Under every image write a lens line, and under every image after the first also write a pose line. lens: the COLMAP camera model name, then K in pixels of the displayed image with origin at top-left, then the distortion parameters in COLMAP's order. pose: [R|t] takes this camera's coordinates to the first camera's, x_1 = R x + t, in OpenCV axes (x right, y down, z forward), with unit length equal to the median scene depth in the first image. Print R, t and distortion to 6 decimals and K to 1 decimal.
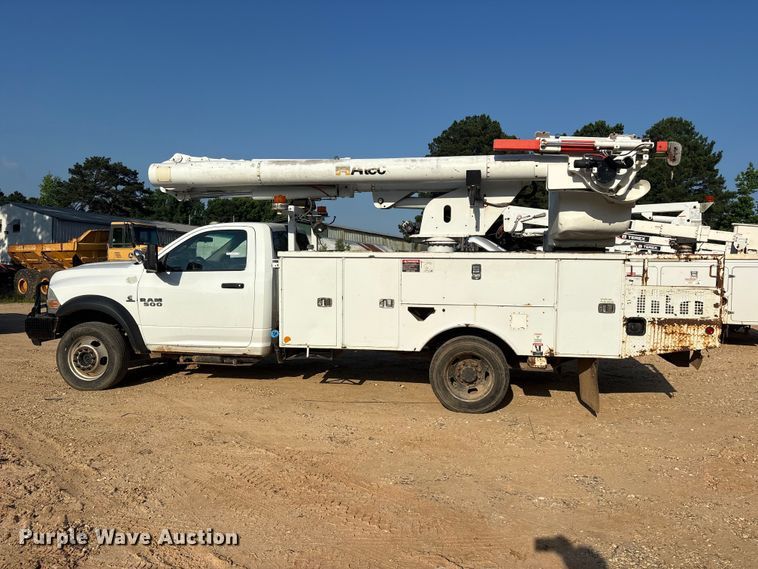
lens RADIAL K [[569.2, 0, 374.2], [0, 569.2, 283.5], [0, 0, 1]] dist [0.060200, -0.064608]
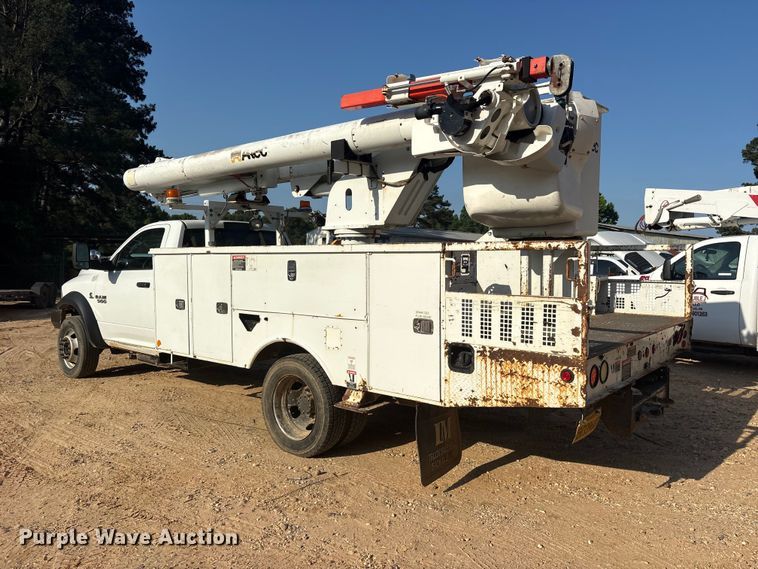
lens RADIAL K [[569.2, 0, 378.9], [0, 569.2, 281.9], [0, 0, 1]] dist [0.060200, -0.064608]
pose [[0.860679, 0.014572, -0.508939, 0.657210], [-0.023358, 0.999668, -0.010879, 0.000339], [0.508612, 0.021251, 0.860734, 0.392327]]
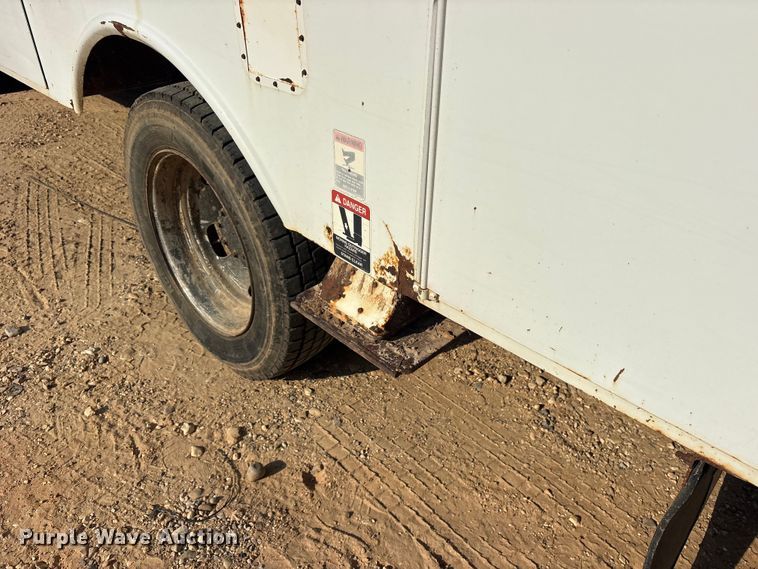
lens RADIAL K [[569.2, 0, 379.7], [0, 569.2, 285.9], [0, 0, 1]] dist [0.060200, -0.064608]
pose [[0.810046, 0.322536, -0.489689, 0.369098], [-0.037941, 0.862206, 0.505134, 0.043262], [0.585137, -0.390603, 0.710664, 0.857071]]
